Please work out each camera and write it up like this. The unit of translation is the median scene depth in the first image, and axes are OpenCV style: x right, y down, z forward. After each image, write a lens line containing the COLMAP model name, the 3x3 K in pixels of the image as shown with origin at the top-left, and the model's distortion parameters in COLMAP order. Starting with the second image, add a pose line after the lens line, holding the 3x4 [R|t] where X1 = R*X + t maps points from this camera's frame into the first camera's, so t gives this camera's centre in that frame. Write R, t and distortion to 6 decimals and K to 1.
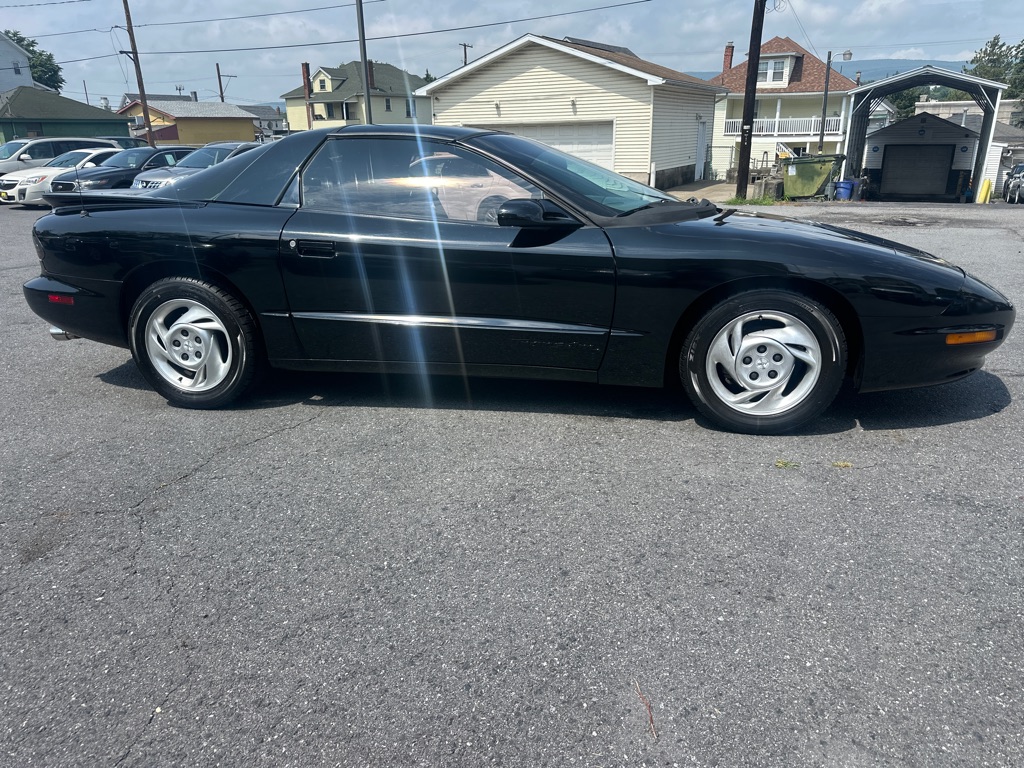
lens RADIAL K [[738.3, 0, 510.7], [0, 738.3, 381.2], [0, 0, 1]] dist [0.026632, -0.024611]
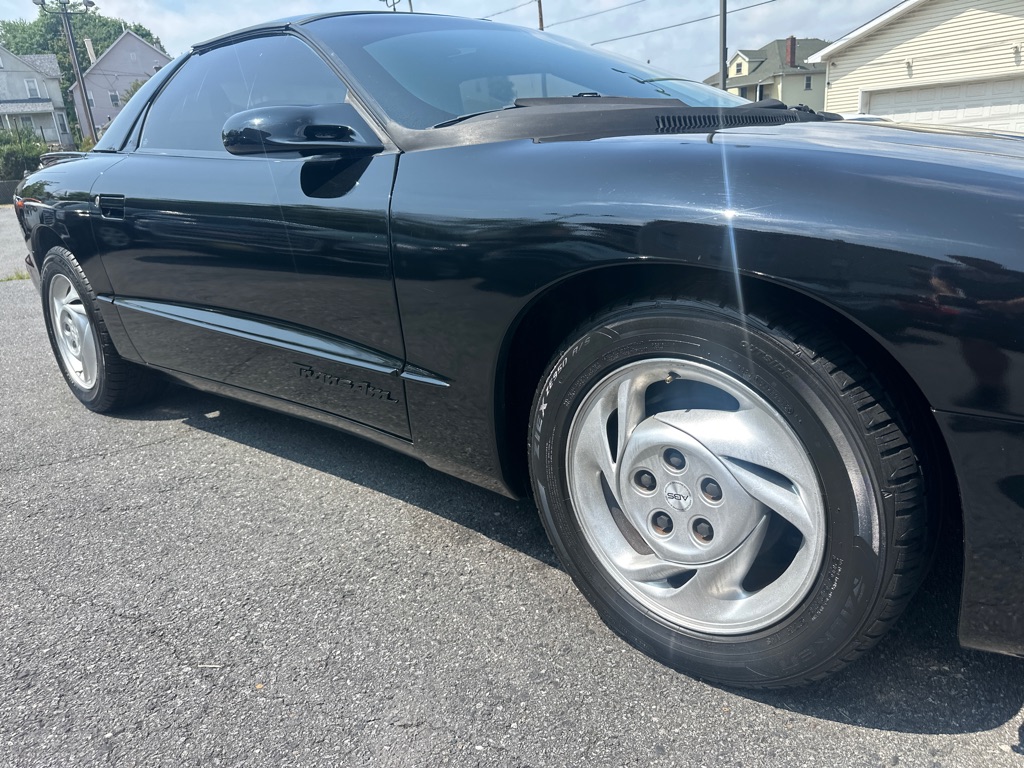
lens RADIAL K [[738.3, 0, 516.1], [0, 738.3, 384.6], [0, 0, 1]] dist [0.026632, -0.024611]
pose [[0.865631, 0.107028, -0.489110, 0.366831], [-0.098654, 0.994194, 0.042954, -0.072442], [0.490867, 0.011071, 0.871164, 0.519572]]
